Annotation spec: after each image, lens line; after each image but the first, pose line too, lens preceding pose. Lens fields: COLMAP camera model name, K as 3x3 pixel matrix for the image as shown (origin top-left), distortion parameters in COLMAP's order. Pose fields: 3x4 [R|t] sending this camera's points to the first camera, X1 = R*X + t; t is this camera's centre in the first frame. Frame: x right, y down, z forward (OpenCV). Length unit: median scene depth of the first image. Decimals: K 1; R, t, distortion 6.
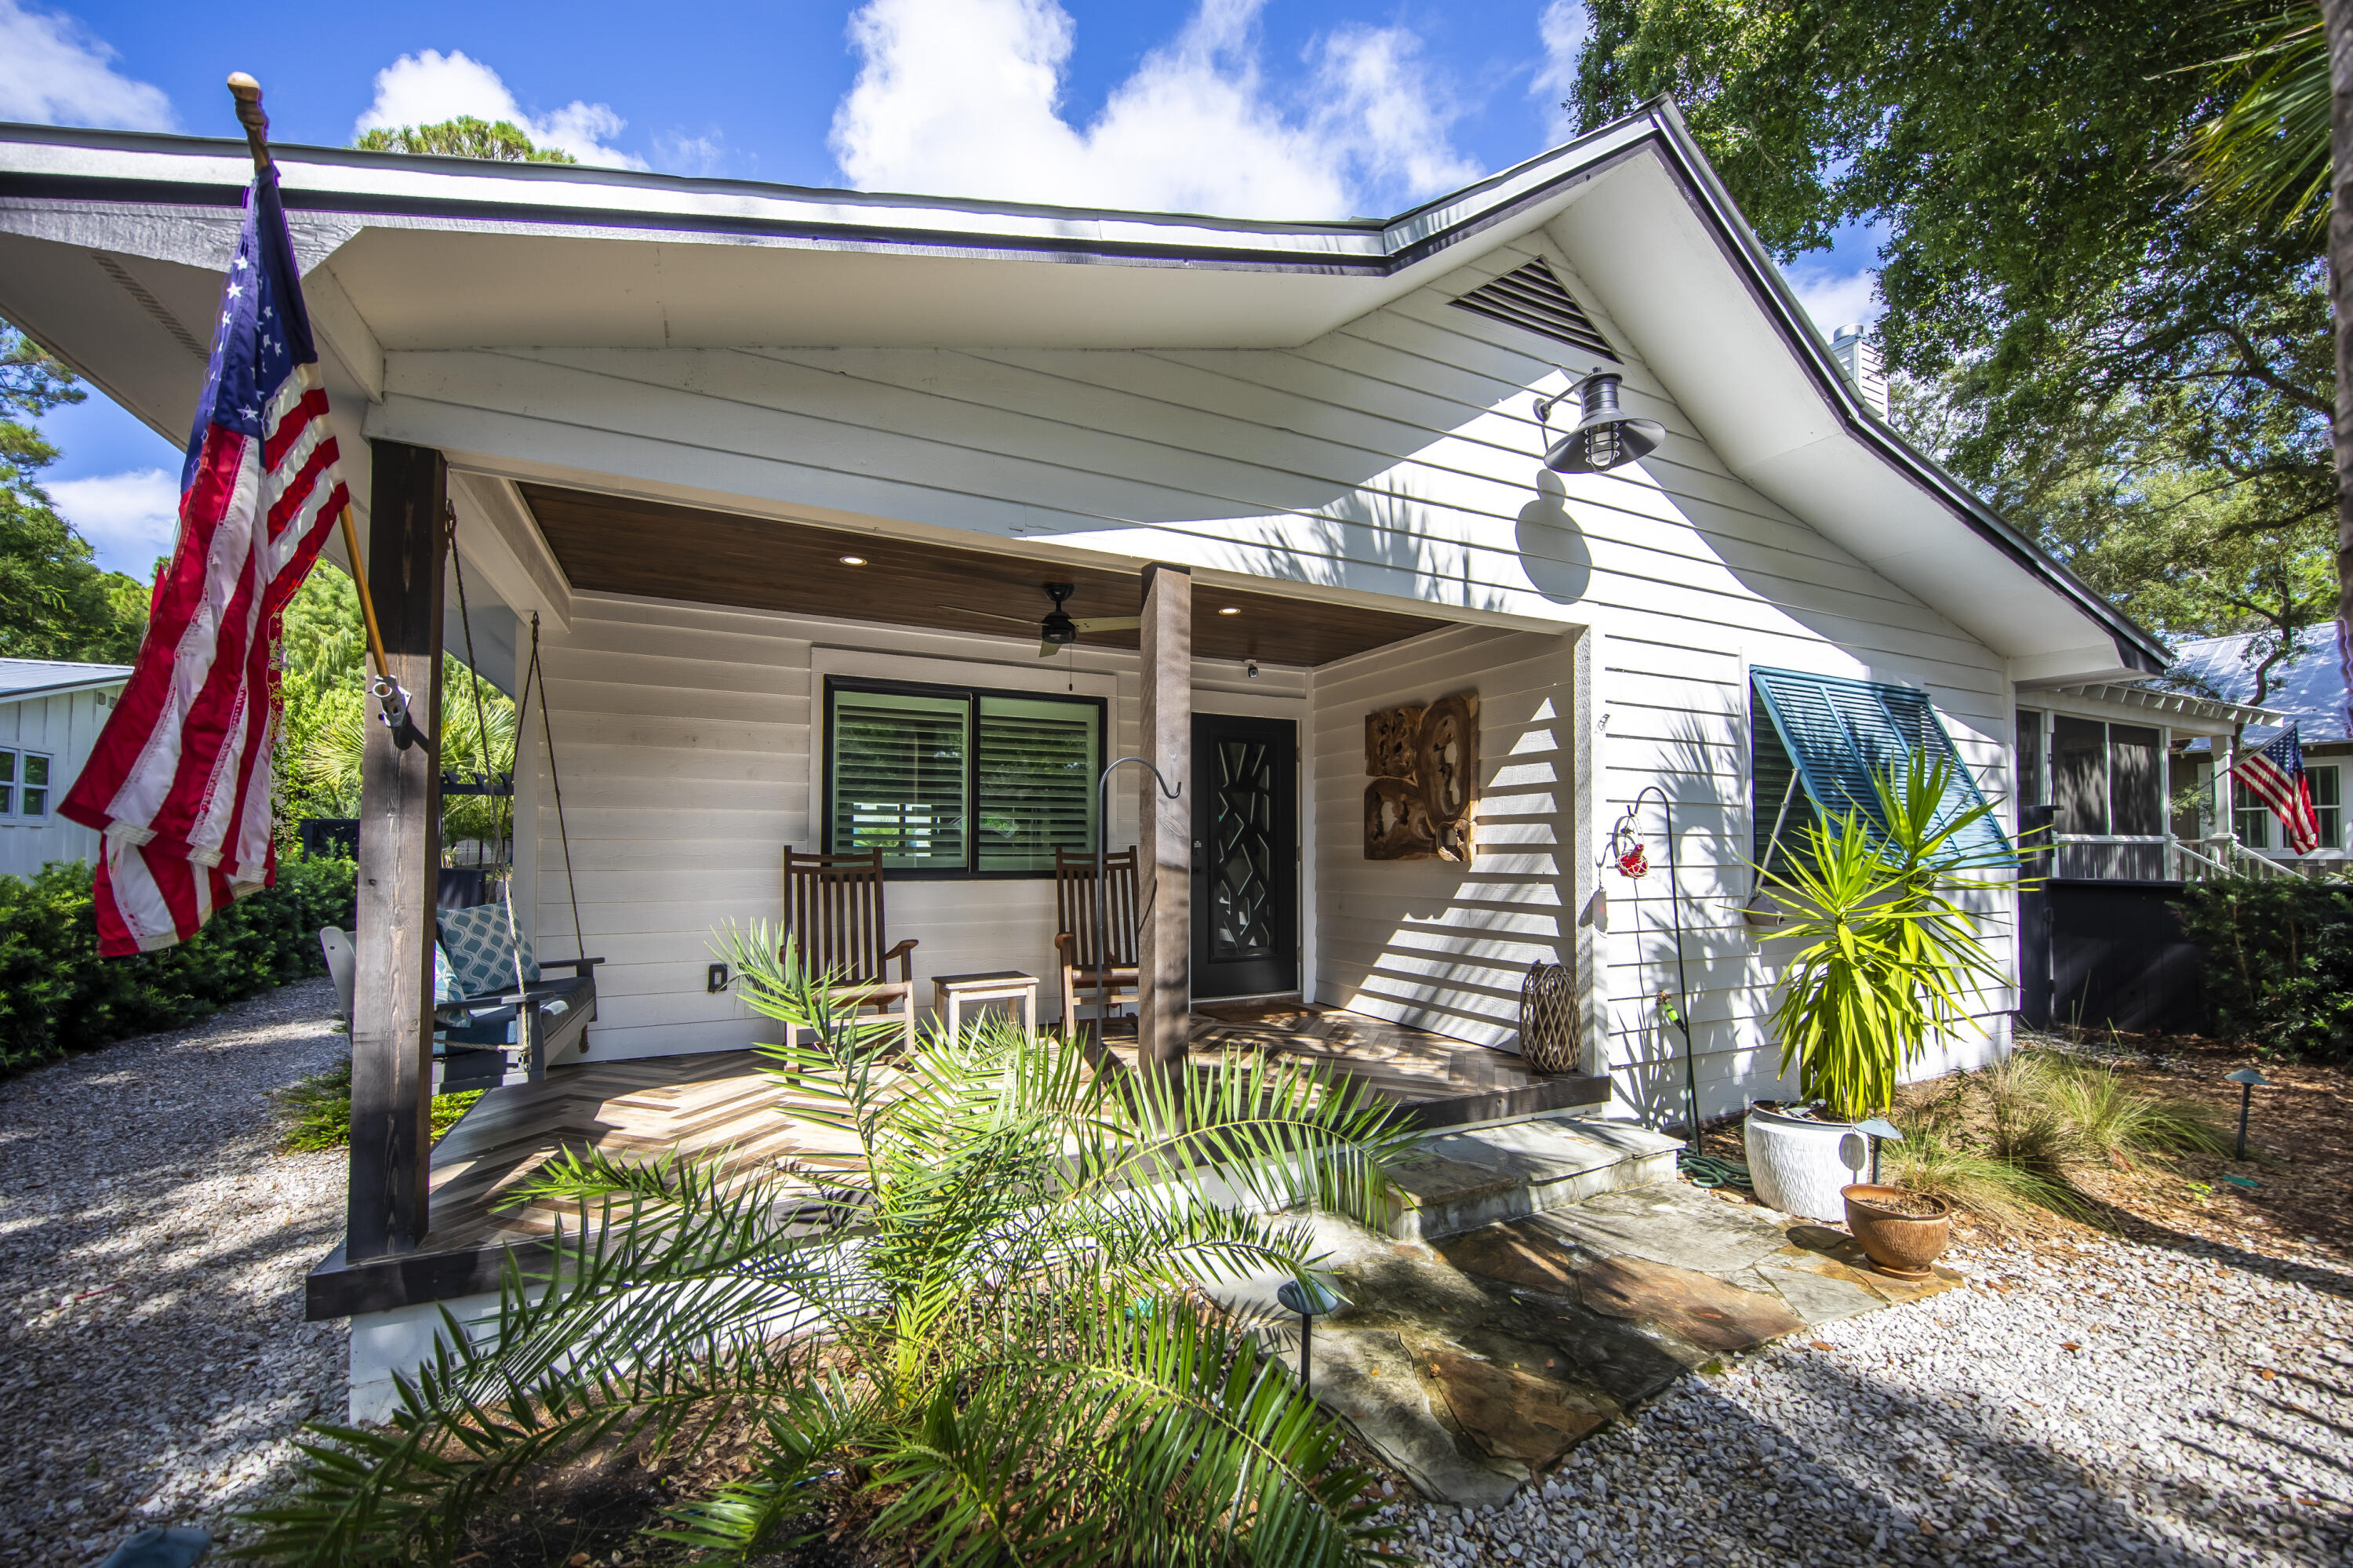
lens RADIAL K [[923.4, 0, 1167.3], [0, 923.4, 822.7], [0, 0, 1]] dist [0.000650, 0.000049]
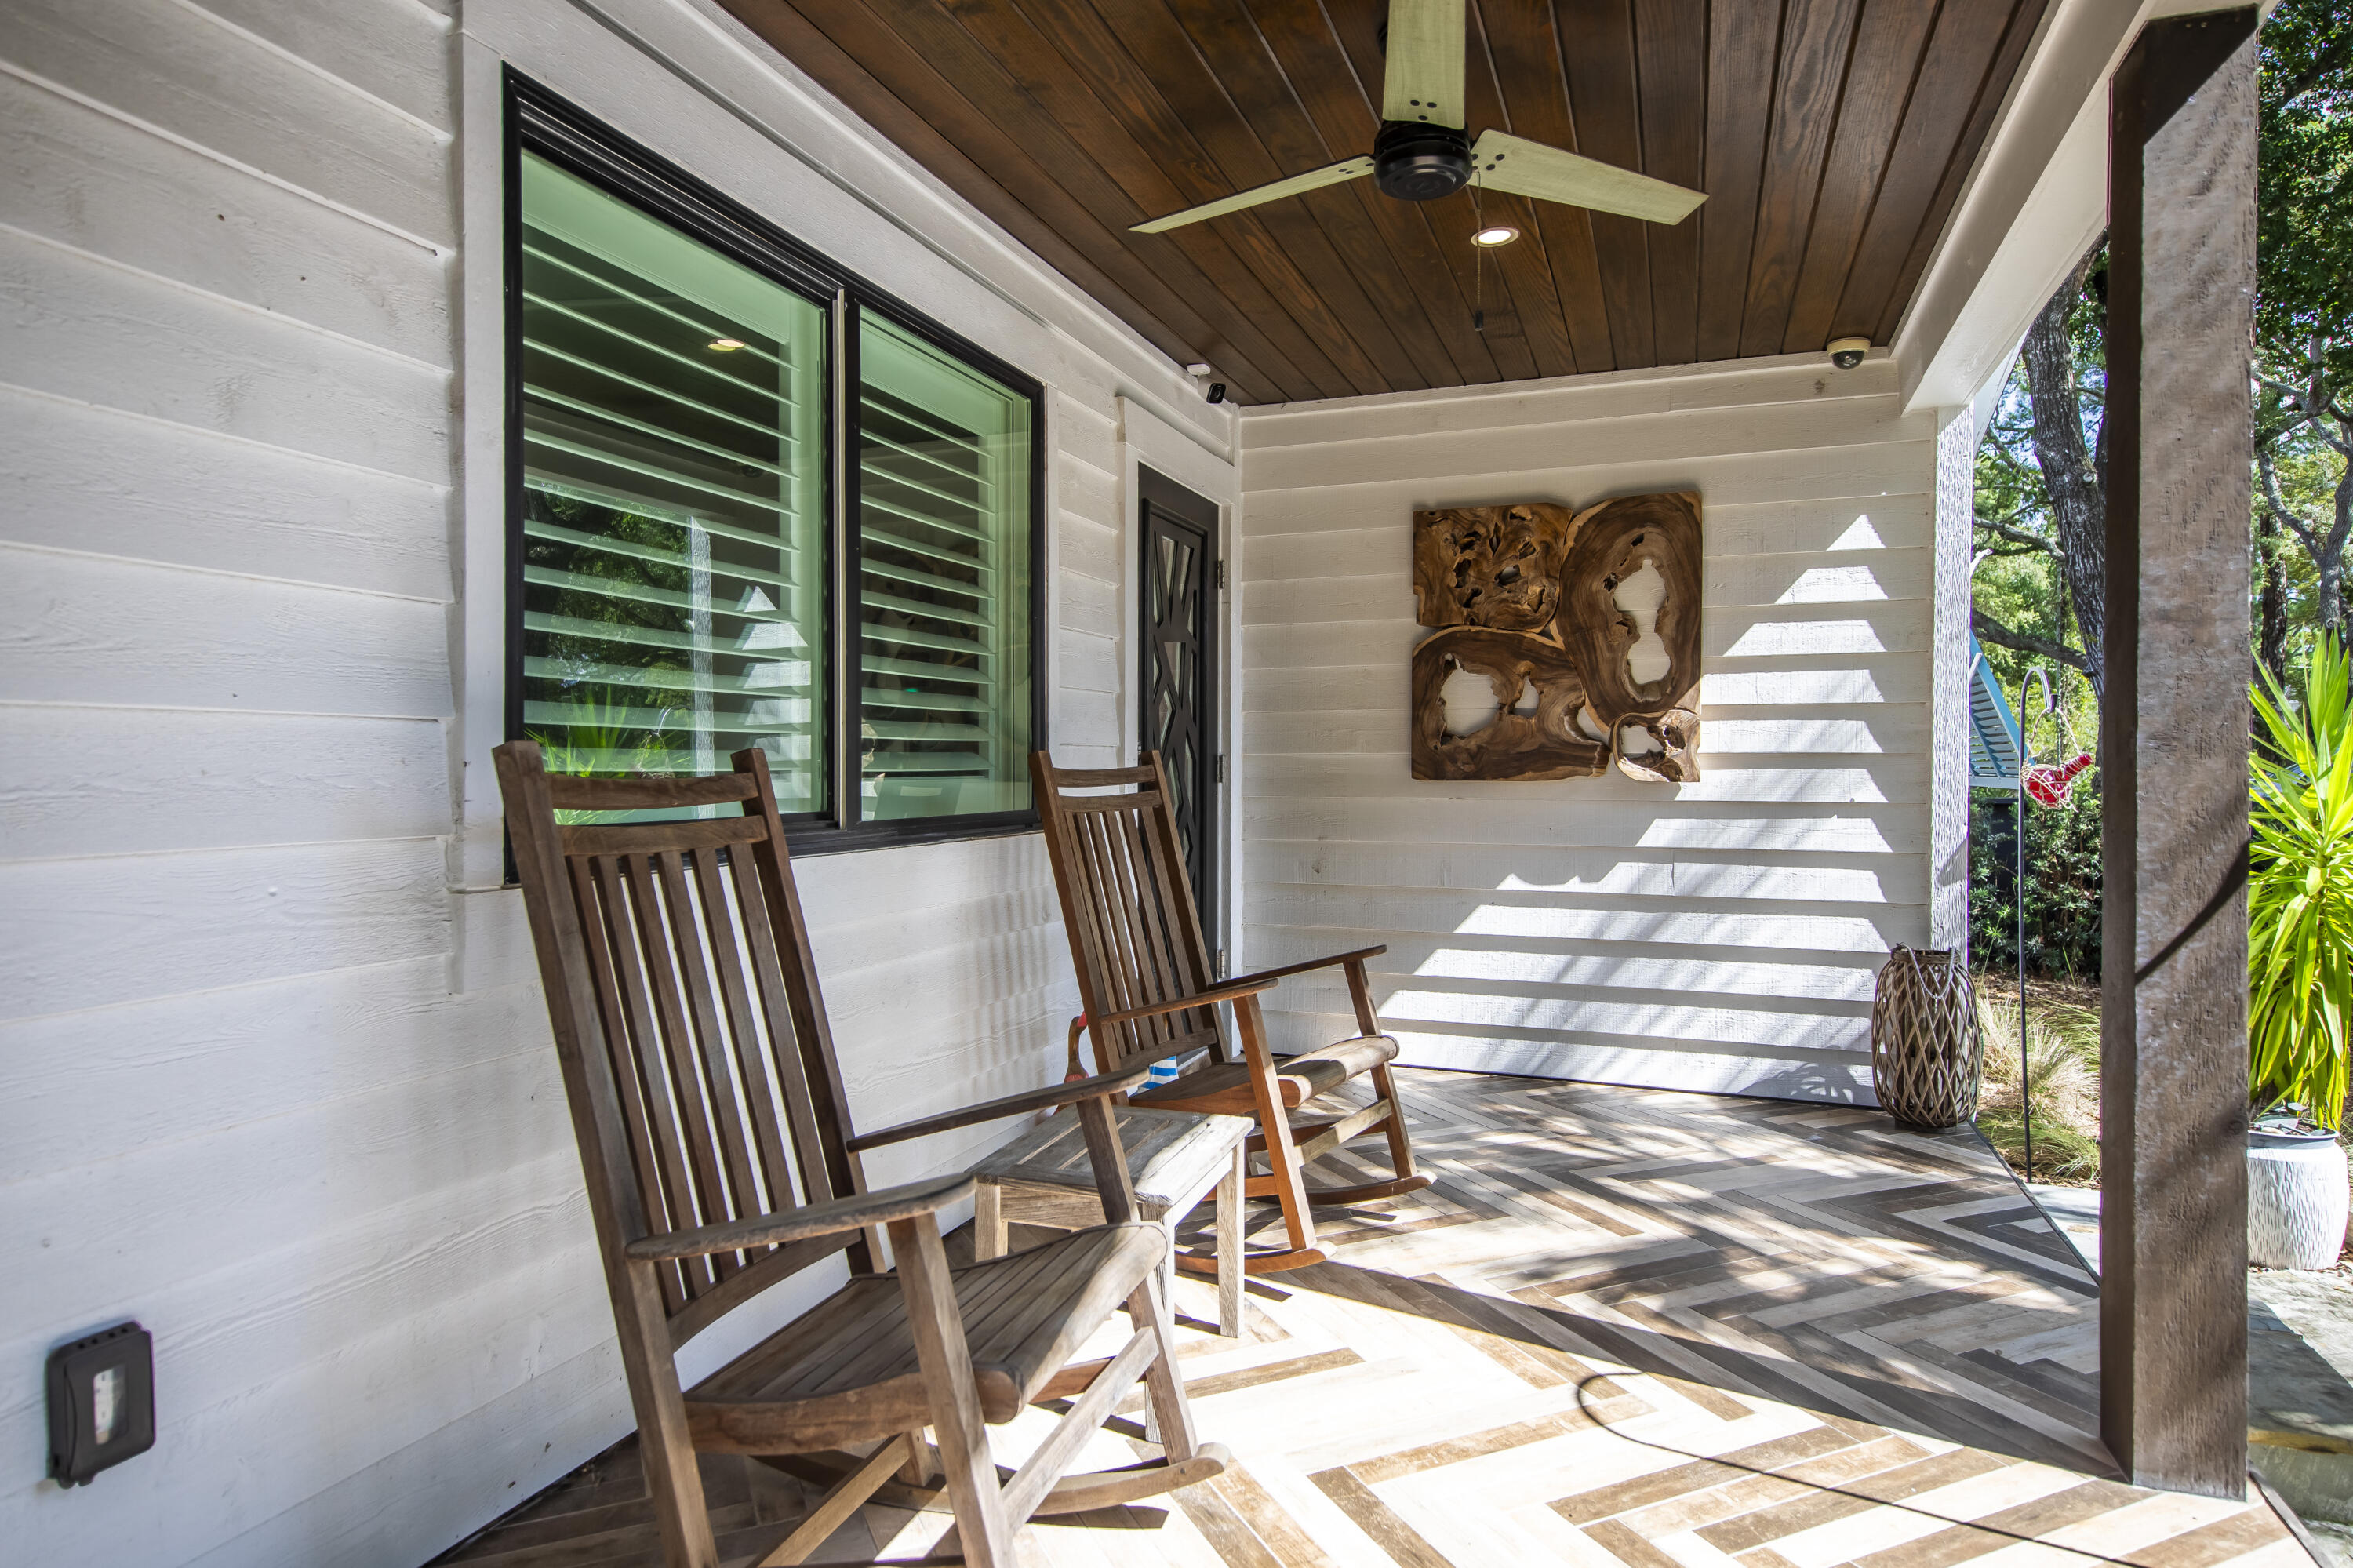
lens RADIAL K [[1369.0, 0, 1183.0], [0, 1369.0, 757.5], [0, 0, 1]] dist [0.039473, -0.000796]
pose [[0.721472, 0.003519, 0.692435, -0.533789], [-0.023174, 0.999550, 0.019067, 0.018270], [-0.692056, -0.029803, 0.721228, 0.627384]]
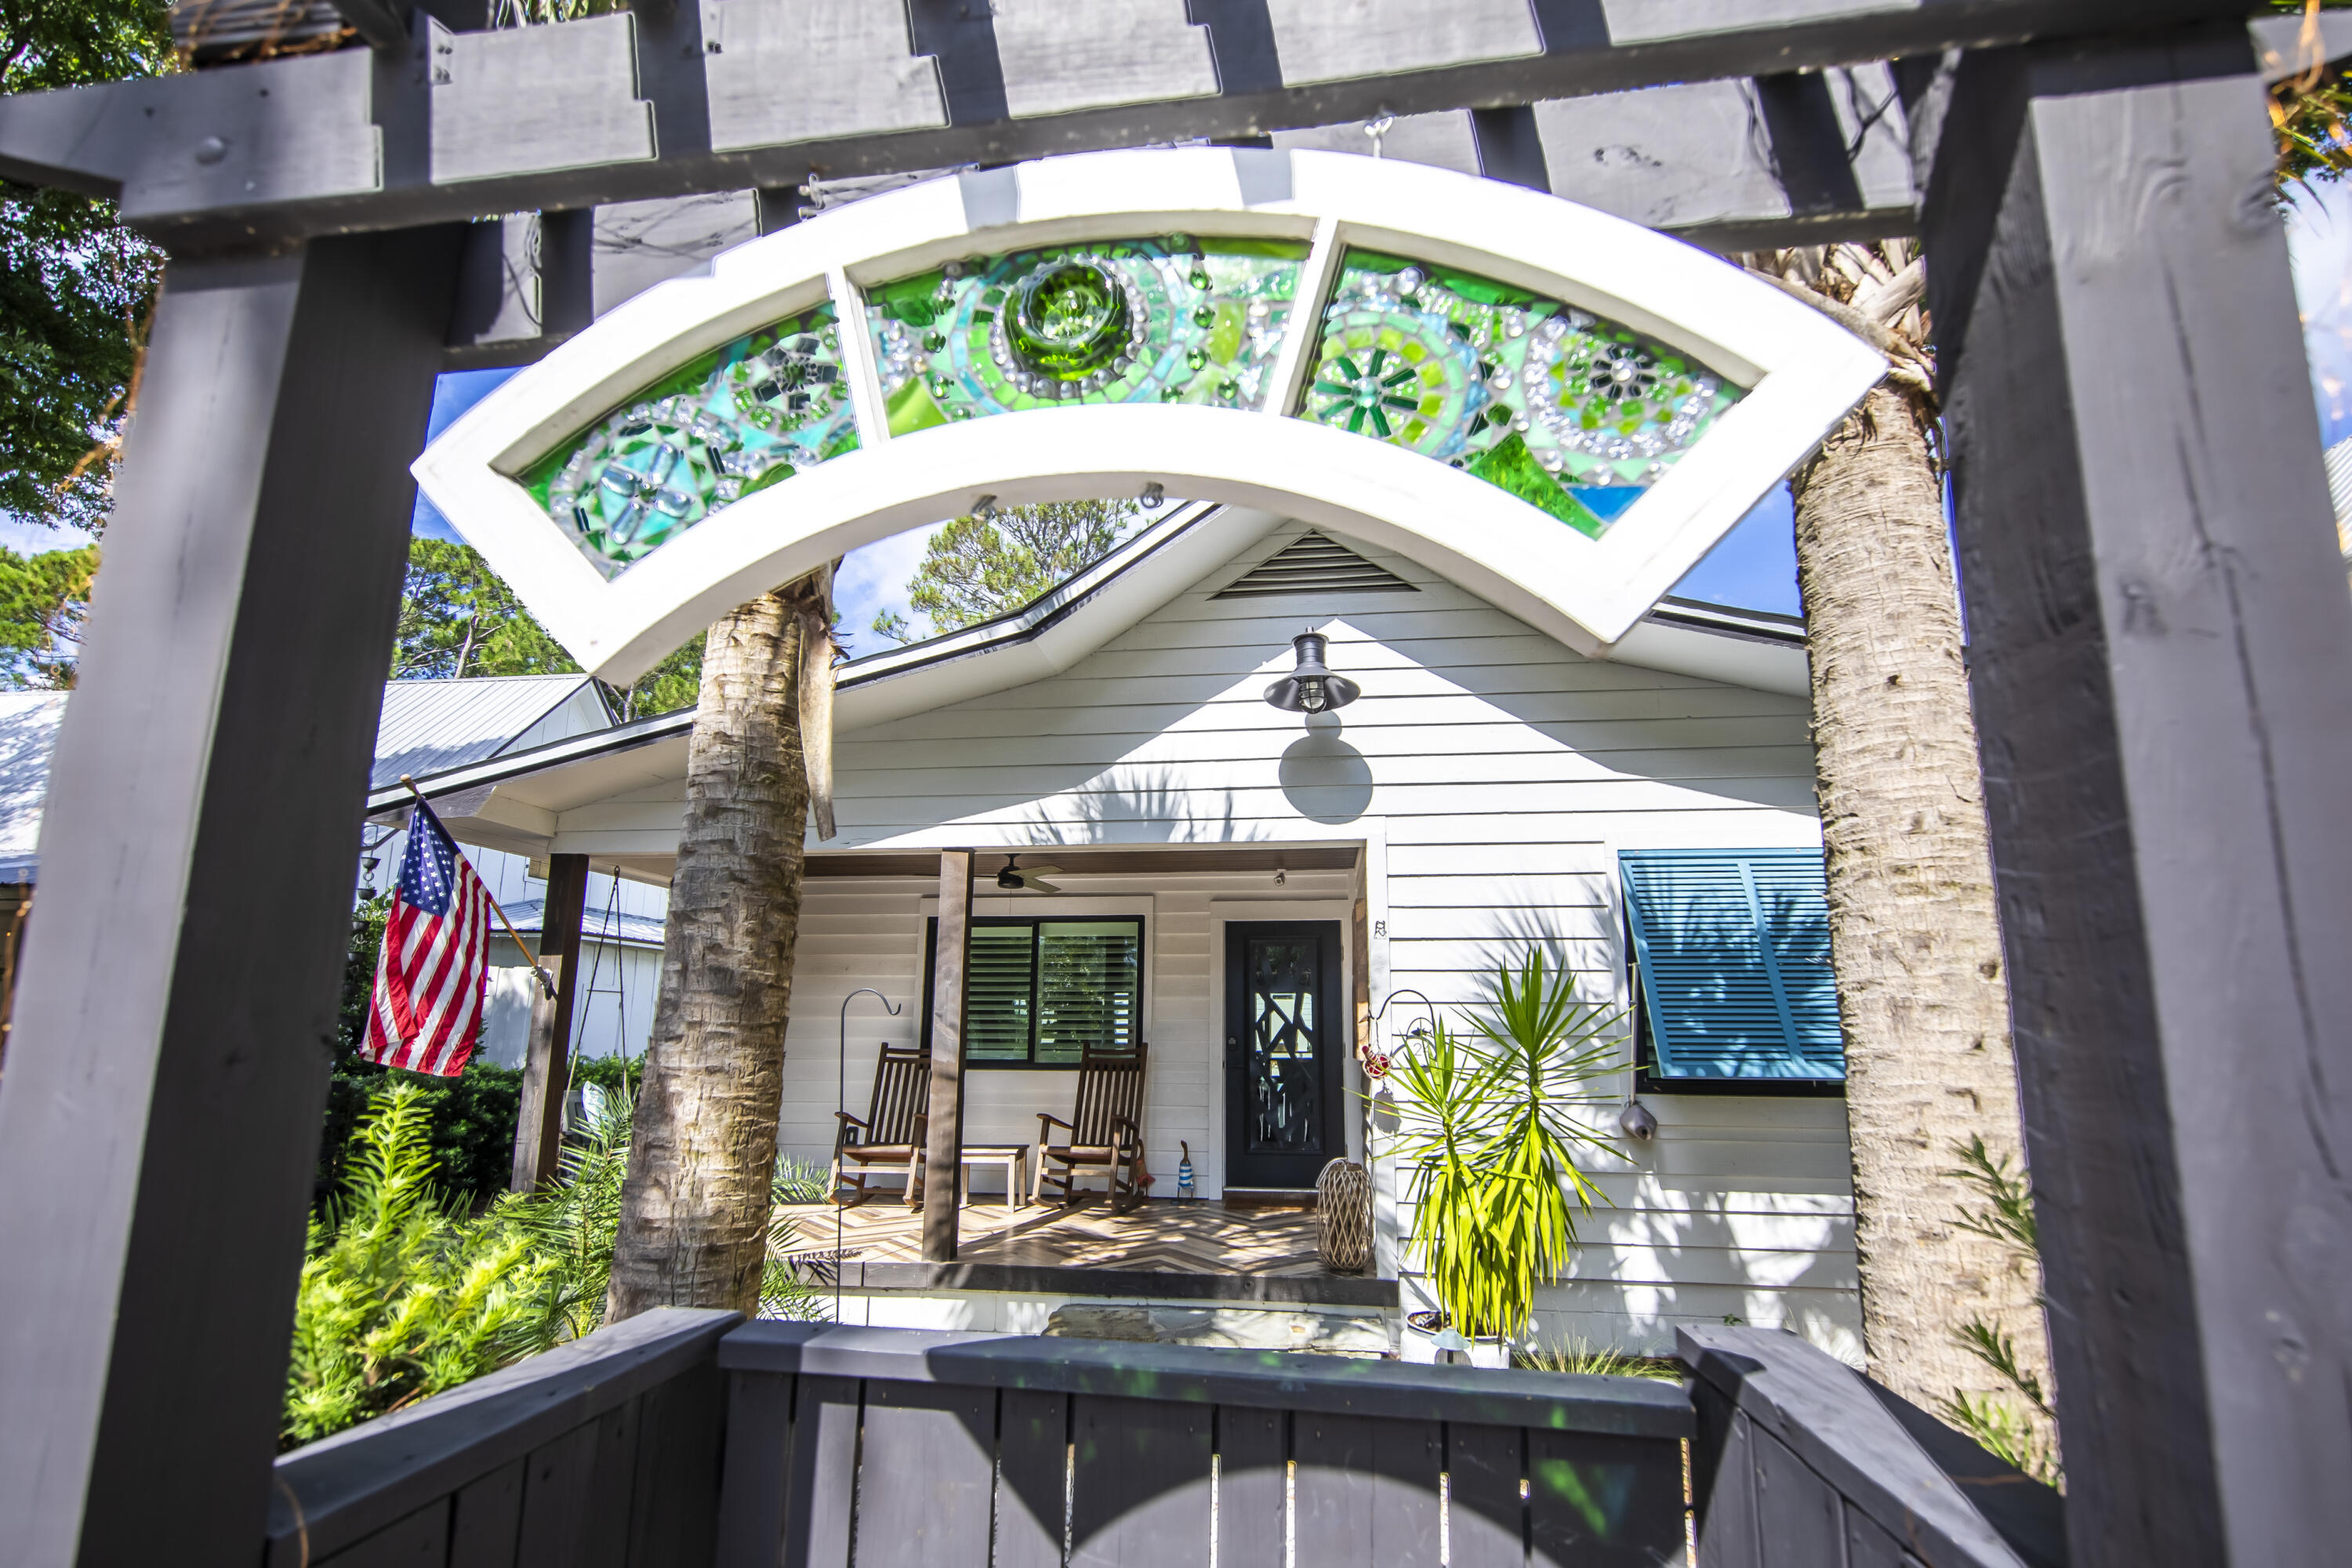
lens RADIAL K [[1039.0, 0, 1177.5], [0, 1039.0, 853.4], [0, 0, 1]] dist [0.032645, -0.000075]
pose [[0.840074, -0.091039, -0.534779, 0.839318], [0.011968, 0.988688, -0.149511, -0.017011], [0.542340, 0.119200, 0.831660, -0.117133]]
